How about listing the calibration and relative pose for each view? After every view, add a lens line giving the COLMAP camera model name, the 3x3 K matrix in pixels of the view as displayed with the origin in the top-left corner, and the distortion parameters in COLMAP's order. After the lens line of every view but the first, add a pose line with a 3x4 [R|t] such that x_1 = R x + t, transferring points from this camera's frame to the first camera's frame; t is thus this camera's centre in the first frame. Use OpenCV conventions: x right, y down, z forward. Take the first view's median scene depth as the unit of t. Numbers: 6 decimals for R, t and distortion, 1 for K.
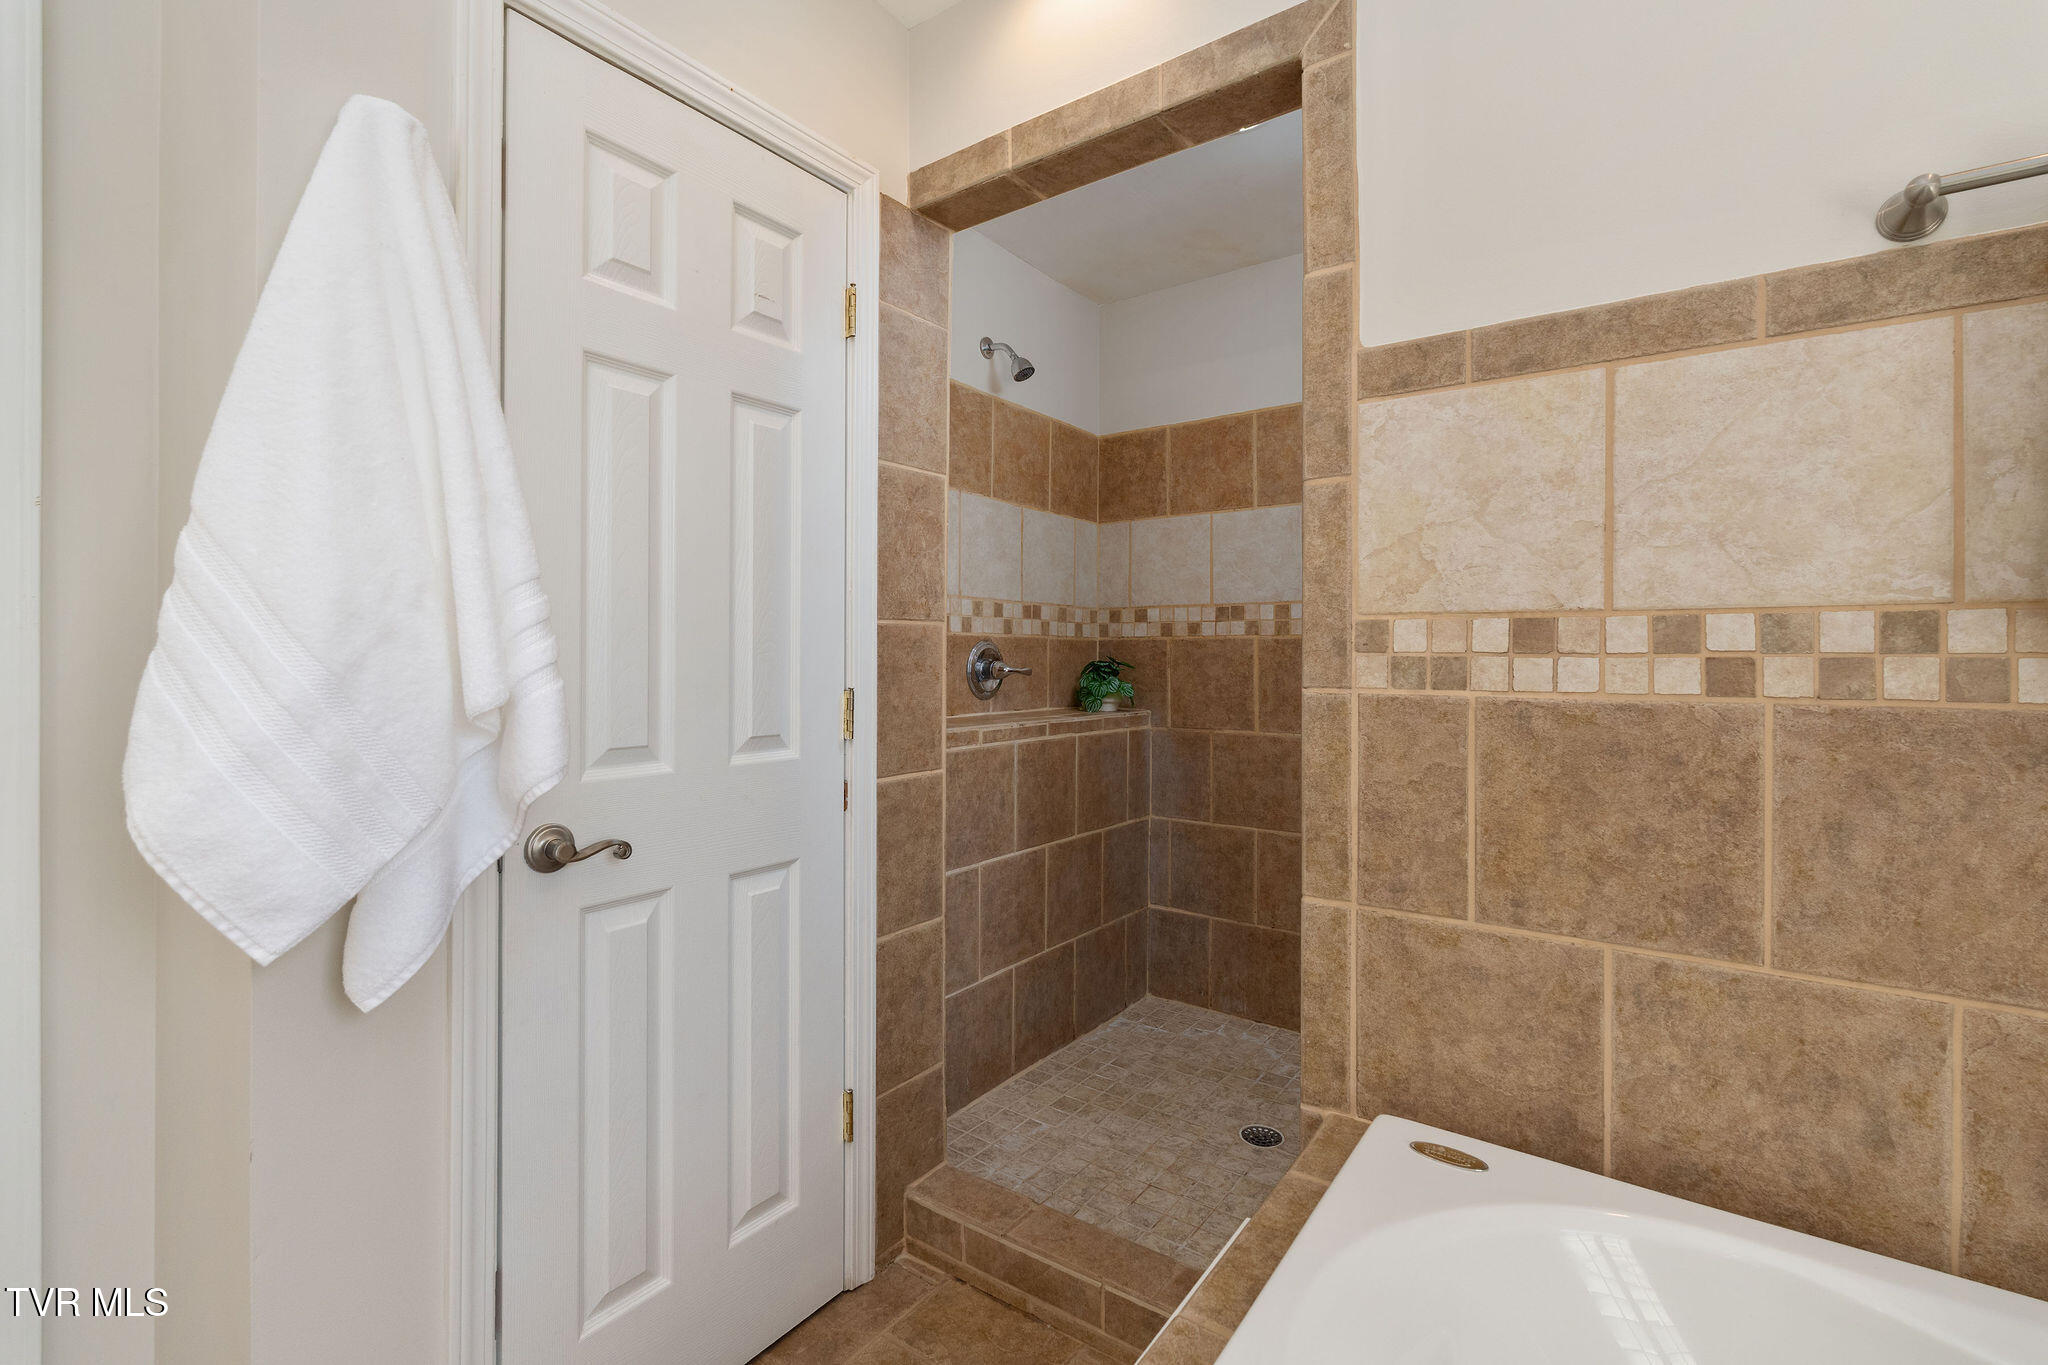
lens RADIAL K [[921.6, 0, 1031.0], [0, 921.6, 653.1], [0, 0, 1]] dist [-0.004253, 0.000985]
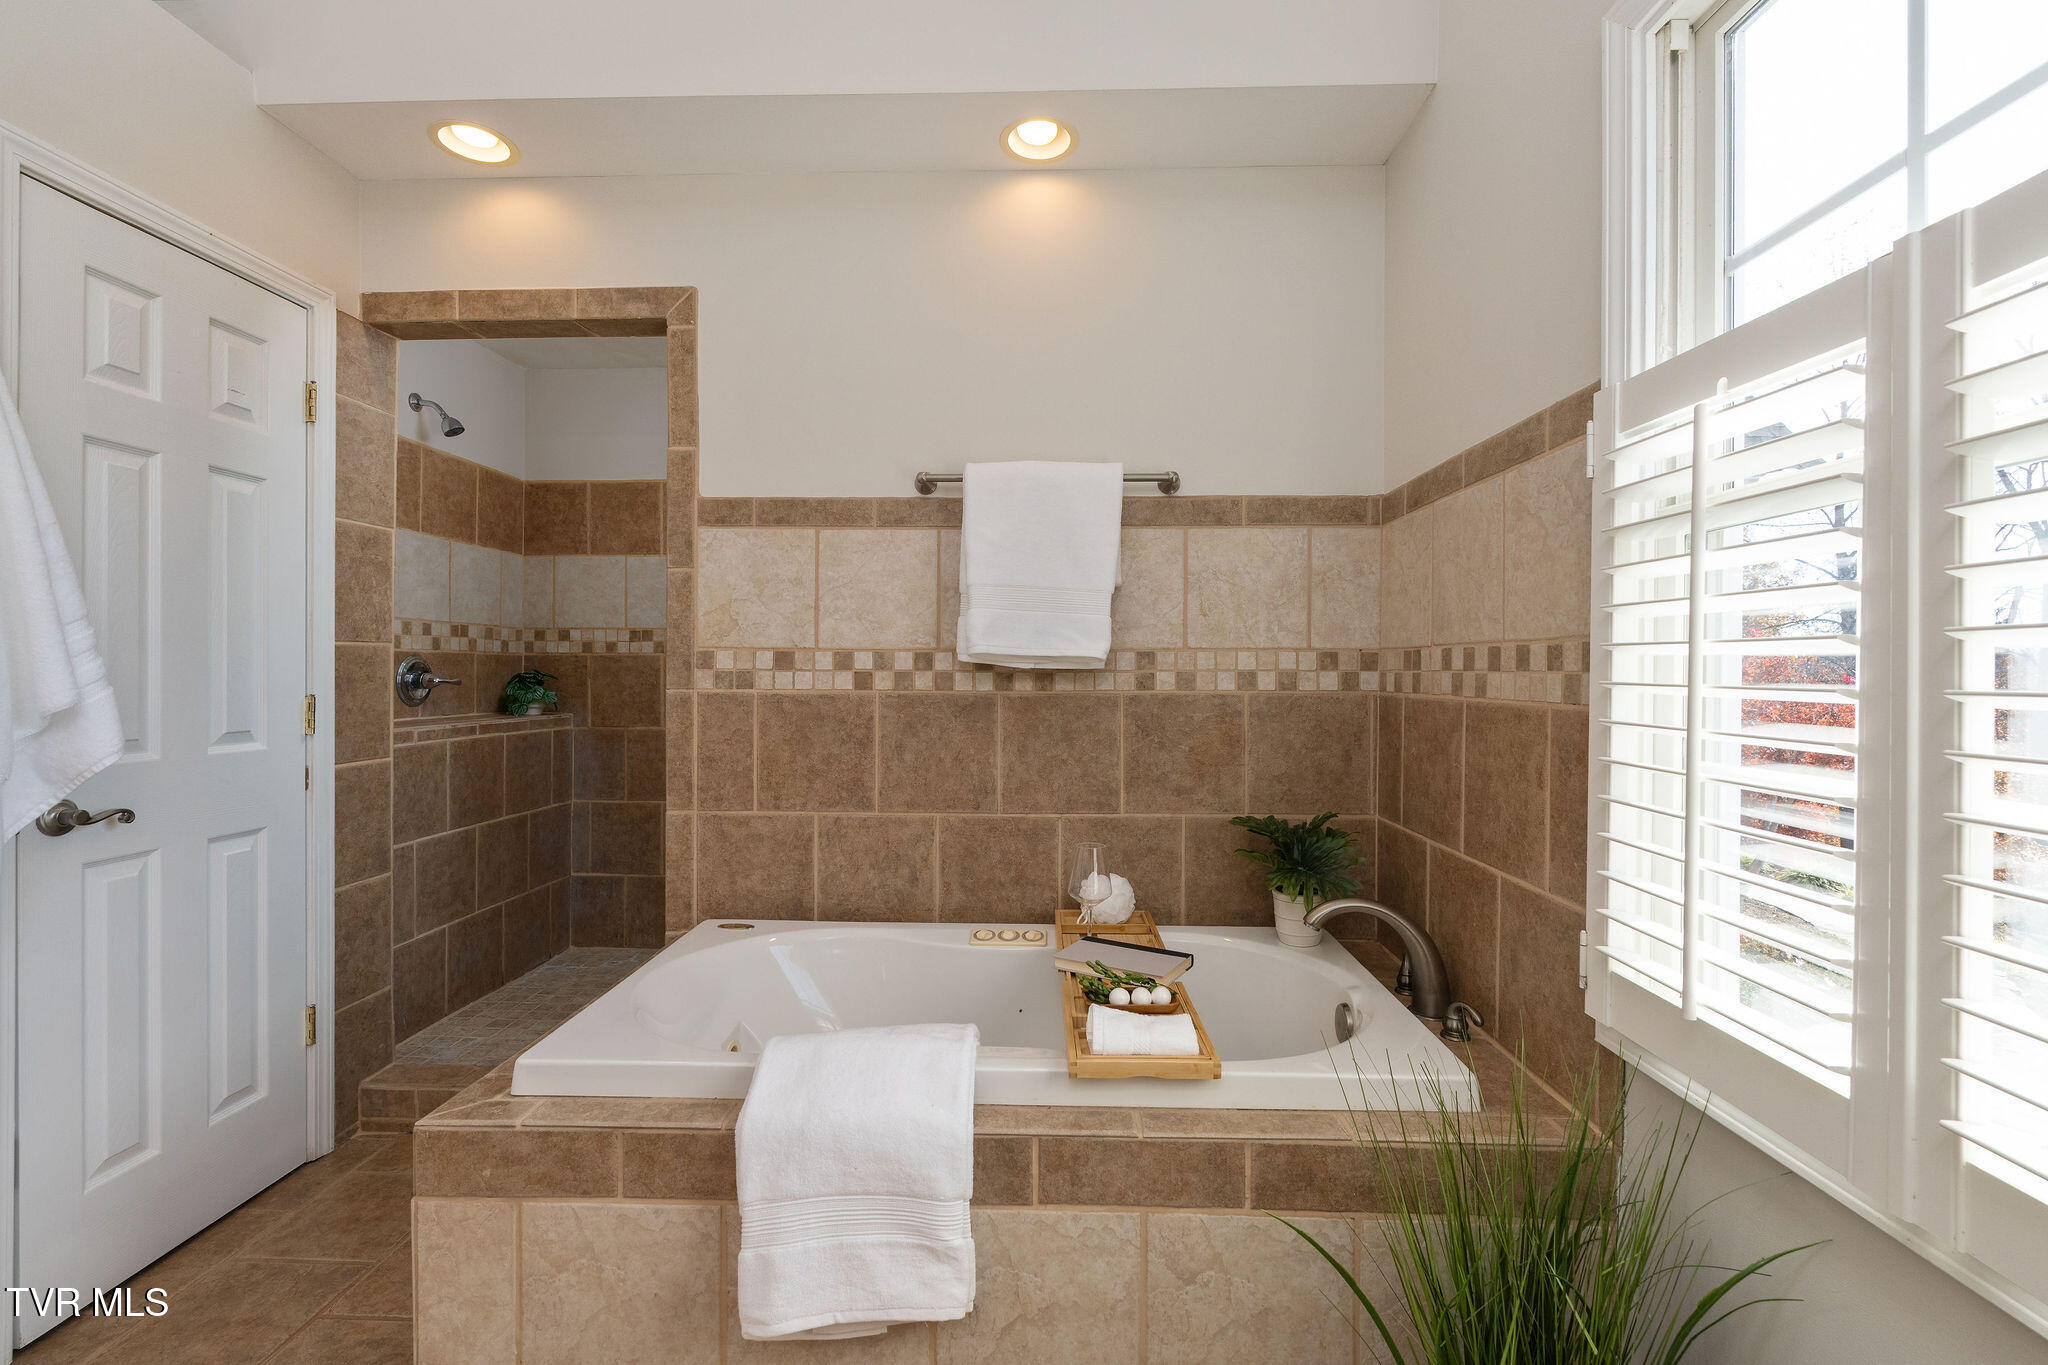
lens RADIAL K [[921.6, 0, 1032.1], [0, 921.6, 675.9], [0, 0, 1]] dist [-0.004253, 0.000985]
pose [[0.833423, -0.002443, 0.552630, -0.085177], [-0.004796, 0.999921, 0.011654, -0.010113], [-0.552614, -0.012363, 0.833345, -0.807153]]
